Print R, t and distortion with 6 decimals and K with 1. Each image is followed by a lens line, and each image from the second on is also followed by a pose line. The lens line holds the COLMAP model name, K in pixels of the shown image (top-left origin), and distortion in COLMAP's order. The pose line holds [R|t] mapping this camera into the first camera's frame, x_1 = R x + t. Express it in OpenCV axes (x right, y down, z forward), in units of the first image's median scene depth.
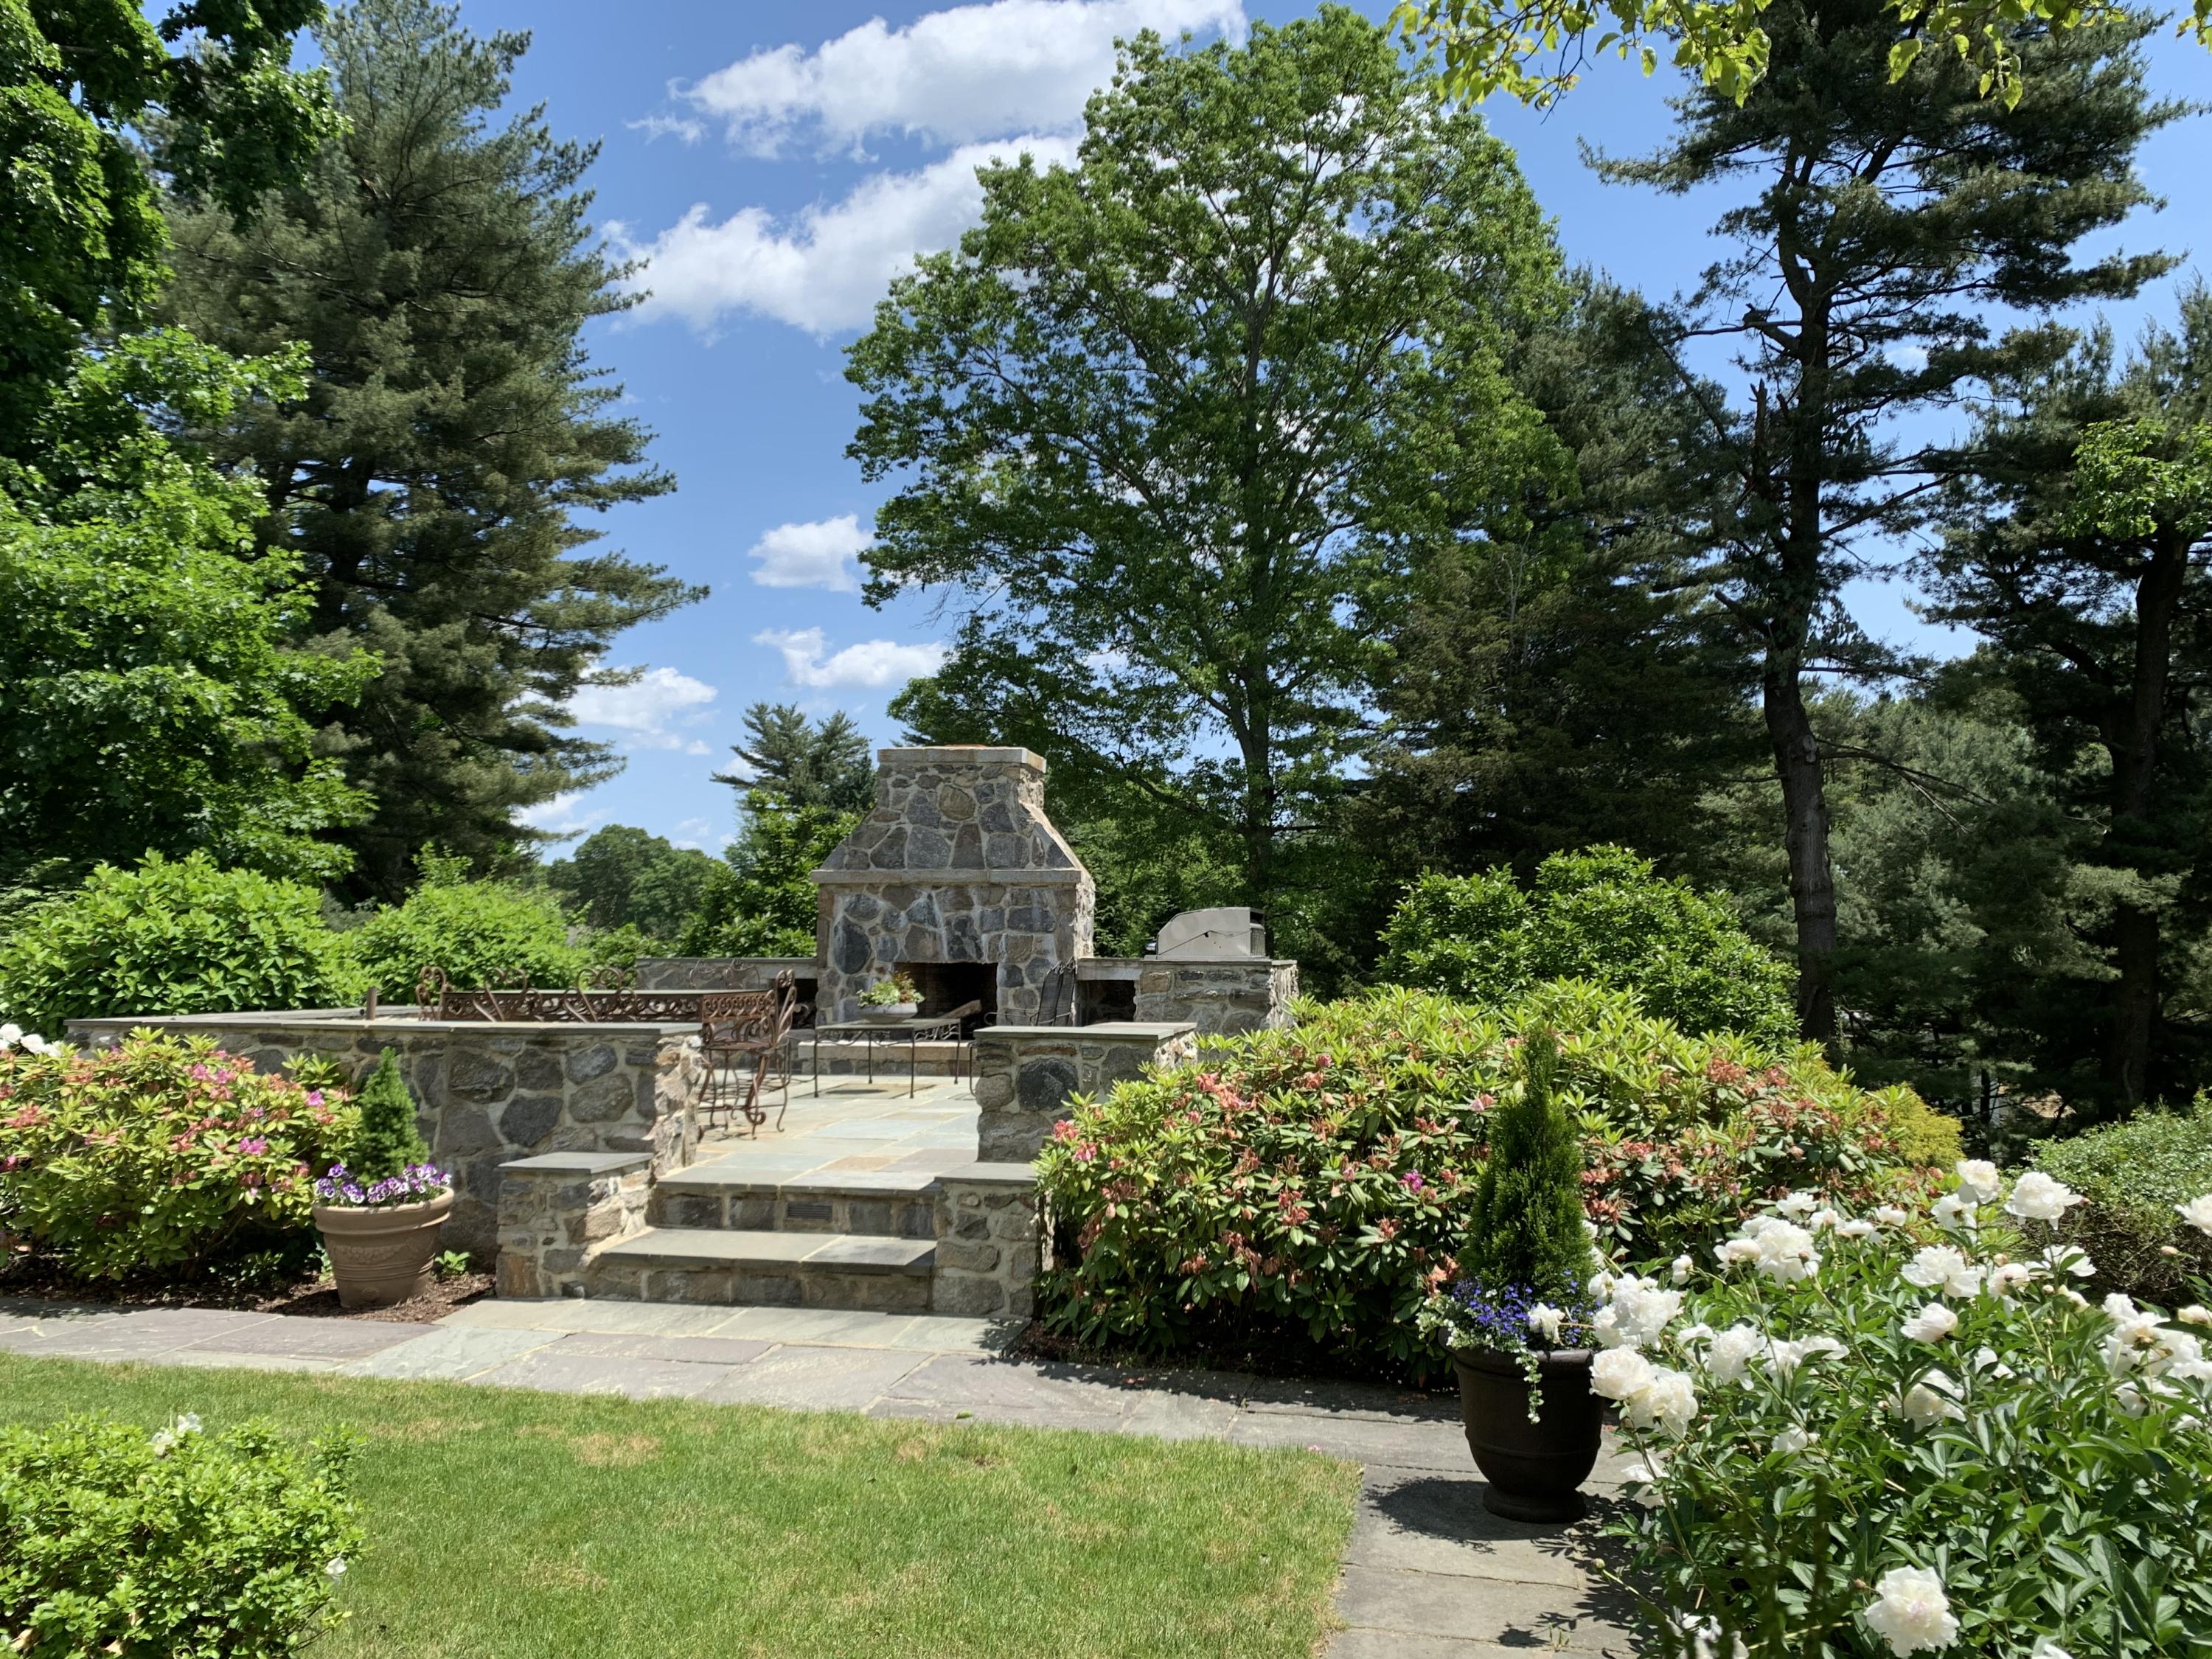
lens RADIAL K [[1628.8, 0, 1106.0], [0, 1628.8, 829.5], [0, 0, 1]] dist [0.036554, -0.120678]
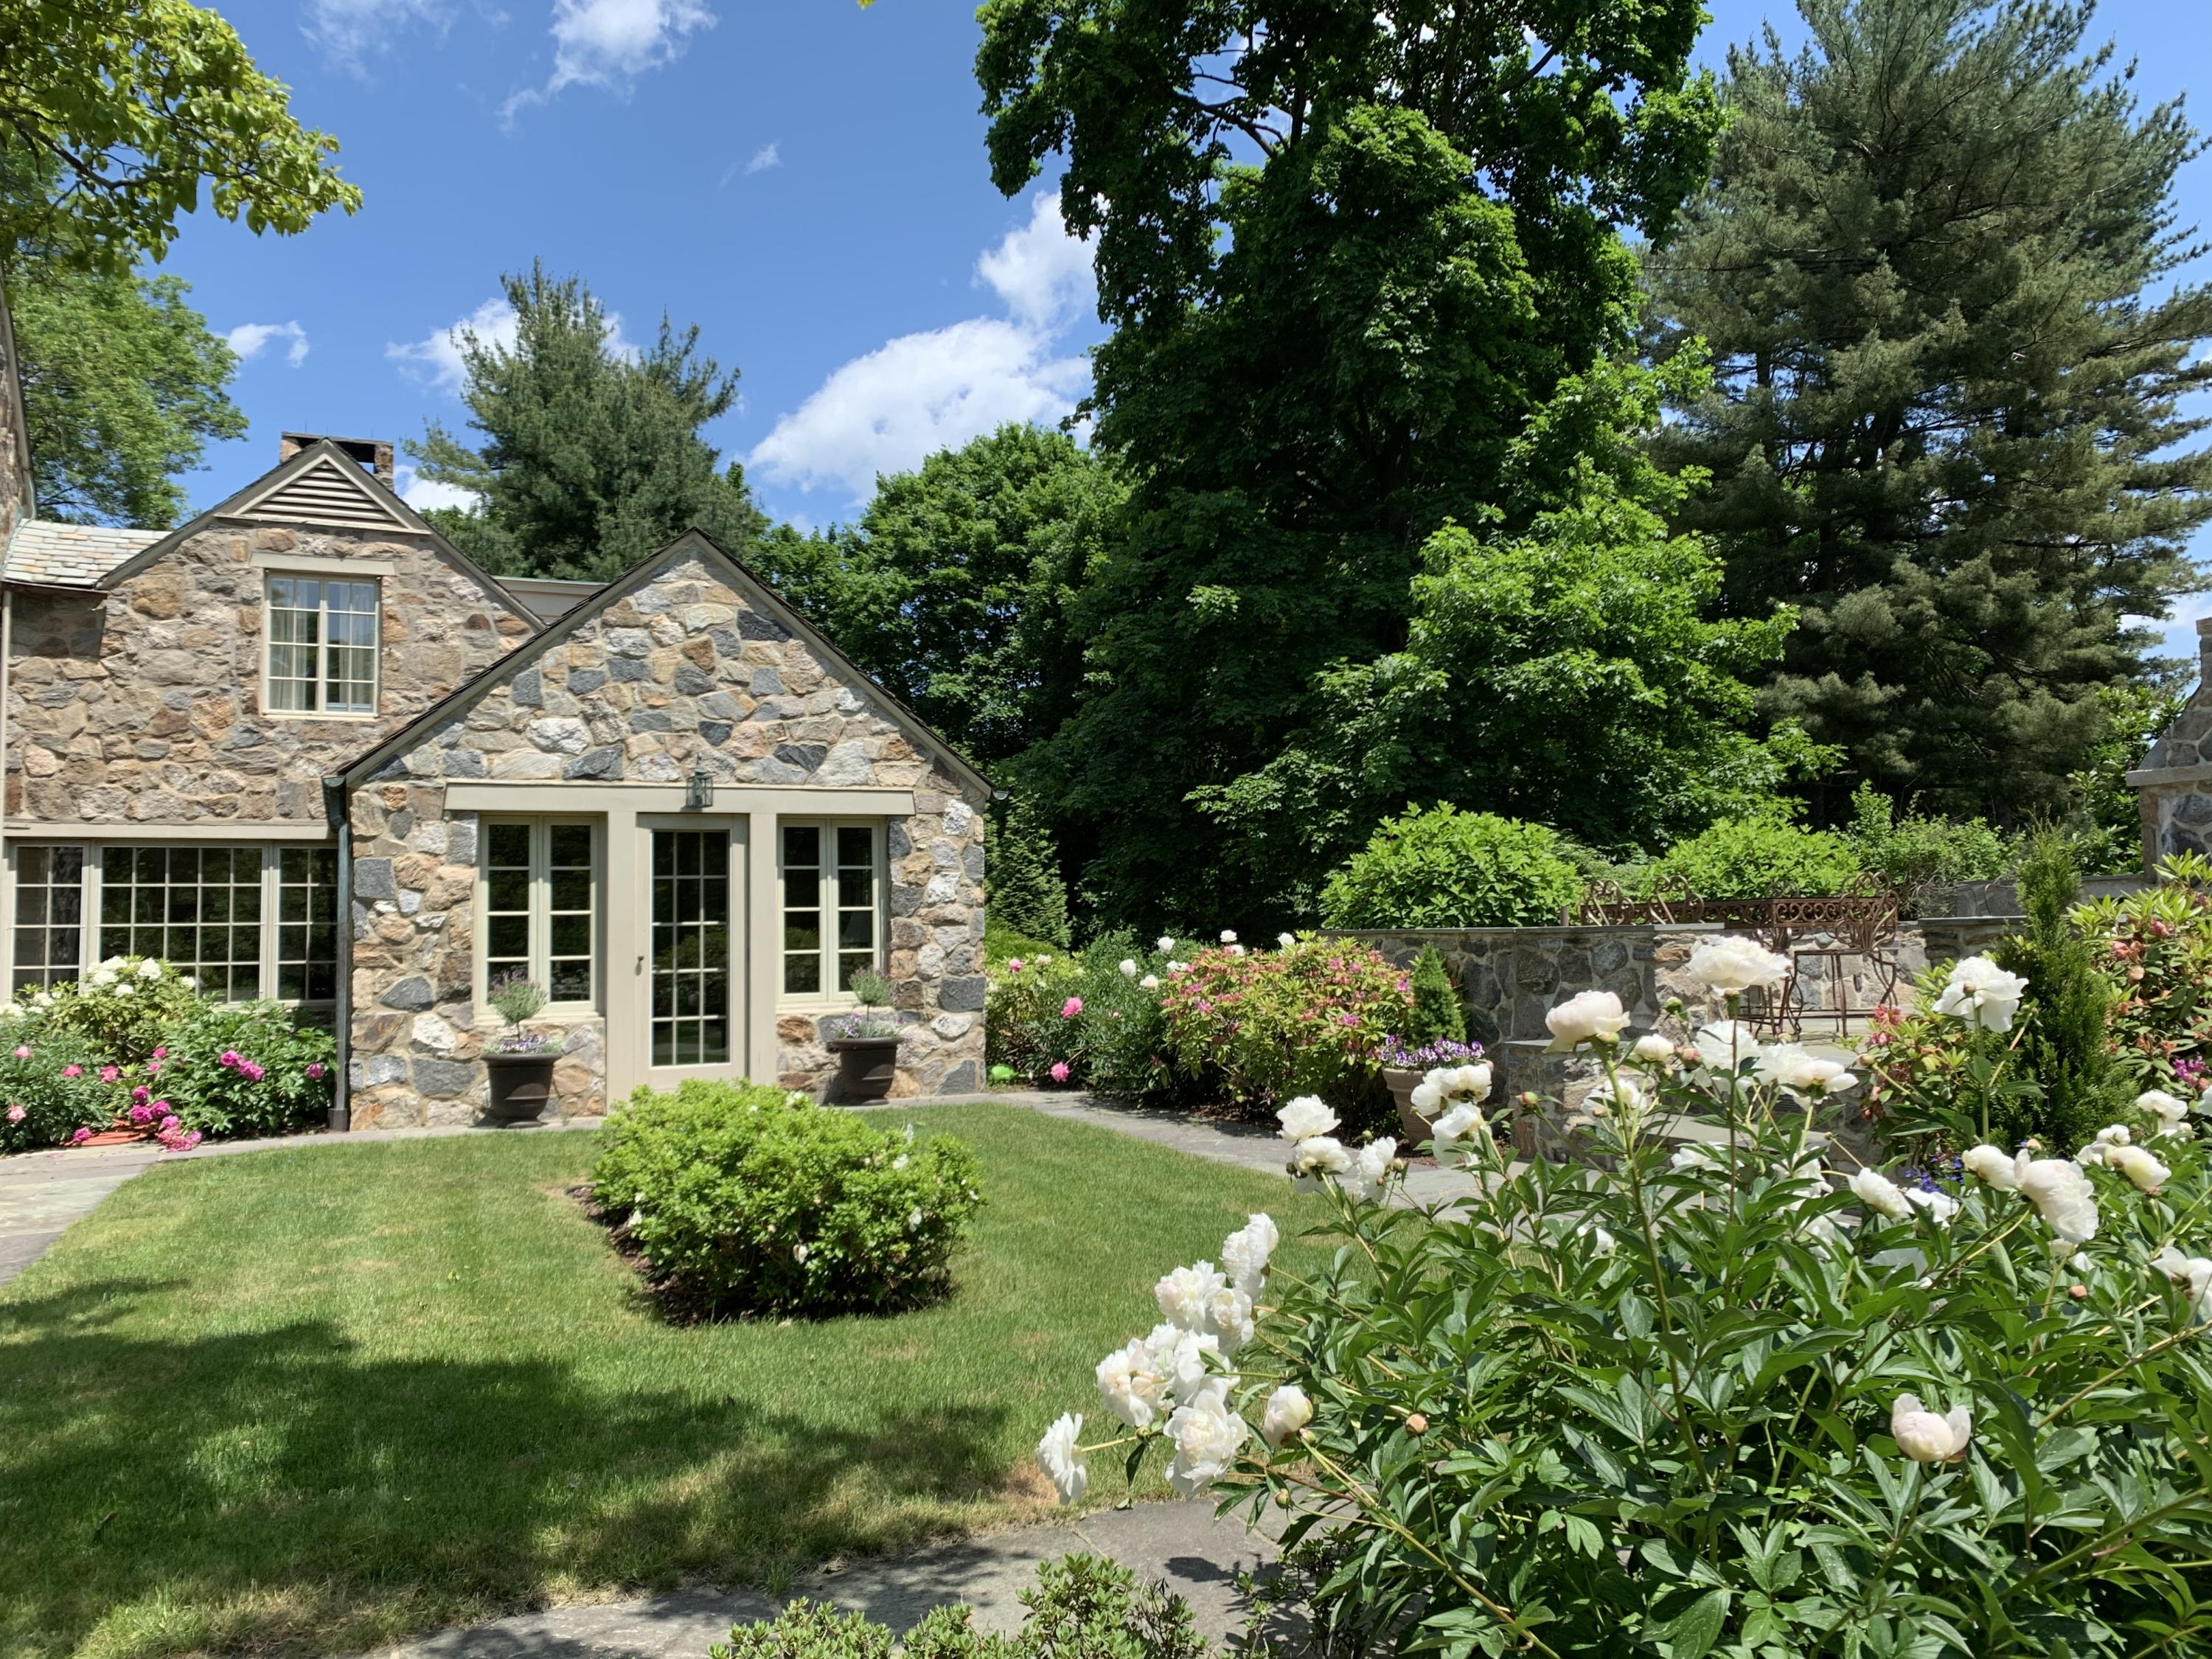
lens RADIAL K [[1628.8, 0, 1106.0], [0, 1628.8, 829.5], [0, 0, 1]] dist [0.036554, -0.120678]
pose [[0.565297, -0.068534, -0.822036, 0.318779], [0.085364, 0.996053, -0.024339, 0.044620], [0.820459, -0.056413, 0.568916, 0.090003]]
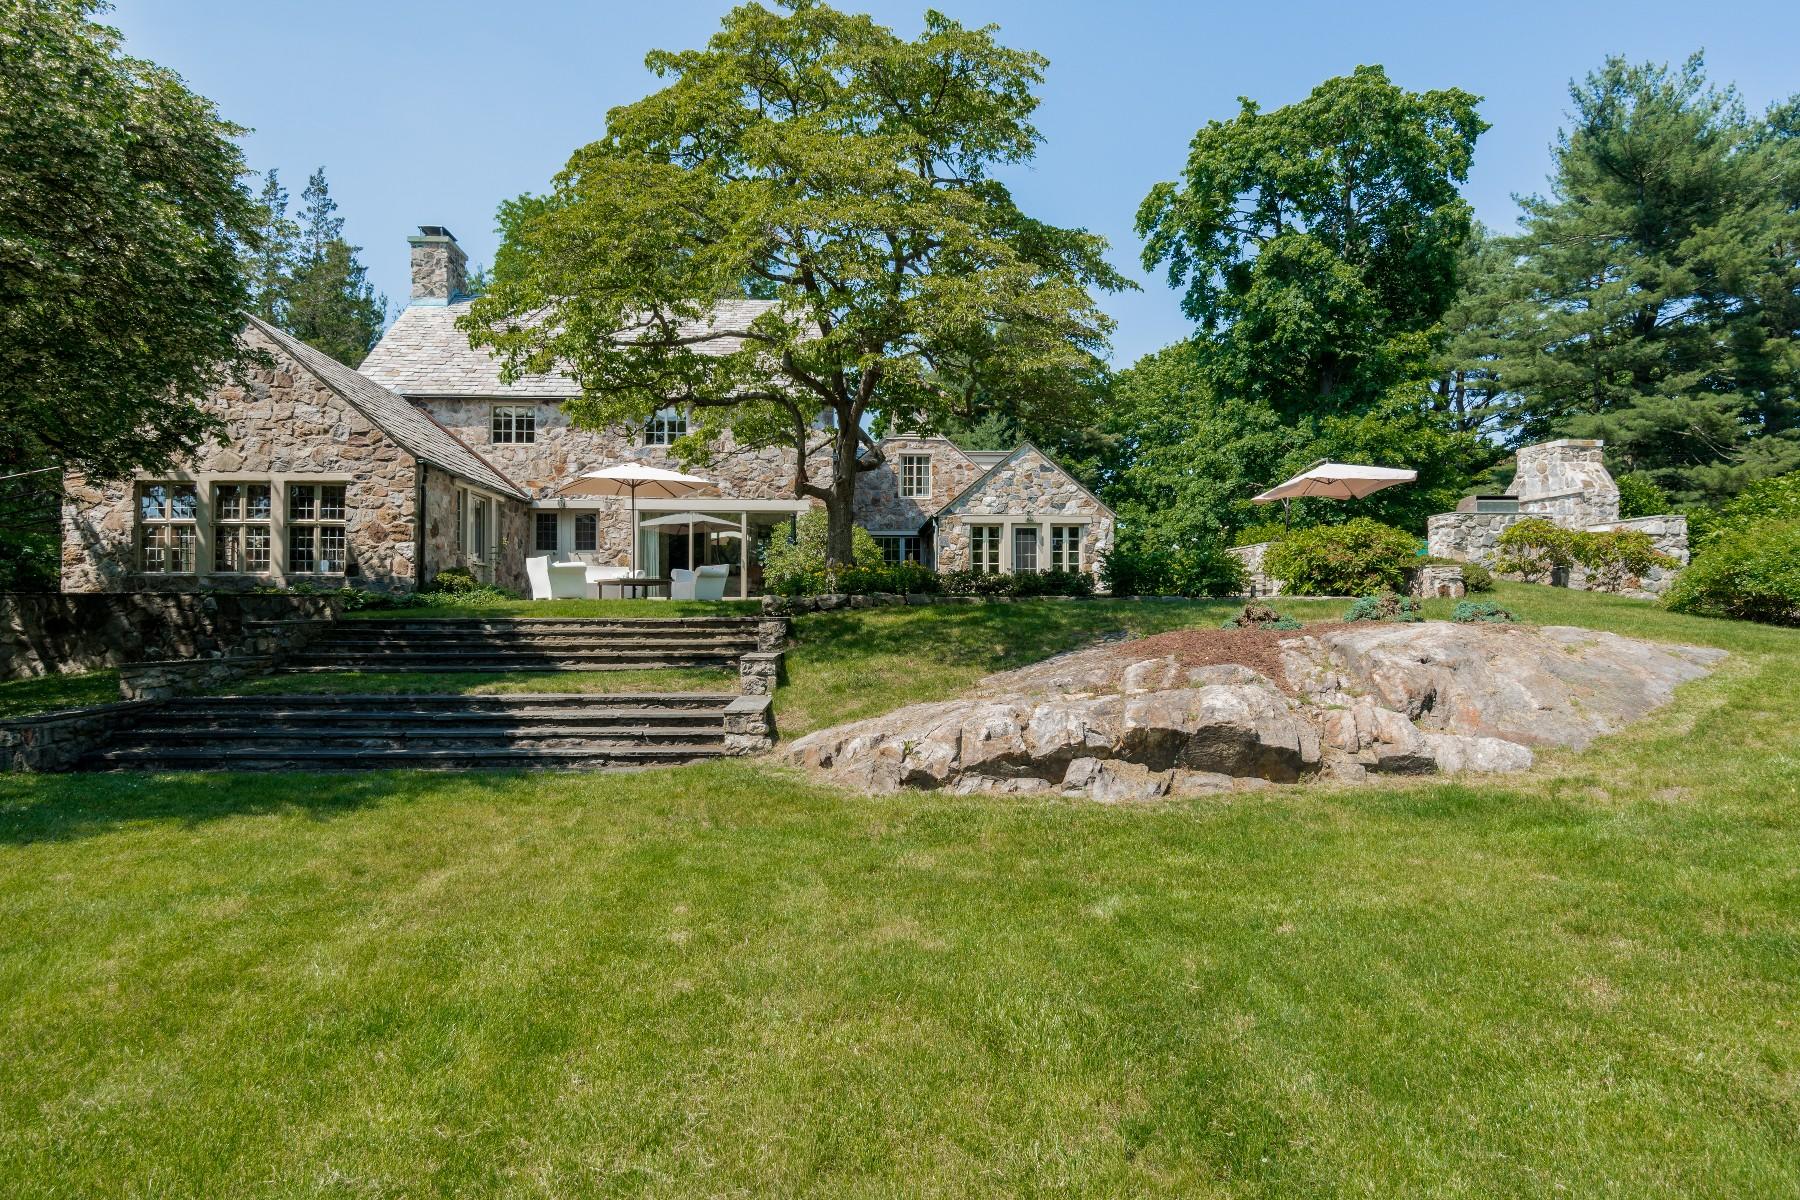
lens RADIAL K [[925.3, 0, 900.0], [0, 925.3, 600.0], [0, 0, 1]] dist [0.000204, -0.000031]
pose [[0.226494, -0.019091, -0.973825, 1.431373], [0.077214, 0.997013, -0.001587, 0.156220], [0.970947, -0.074834, 0.227292, -0.359660]]
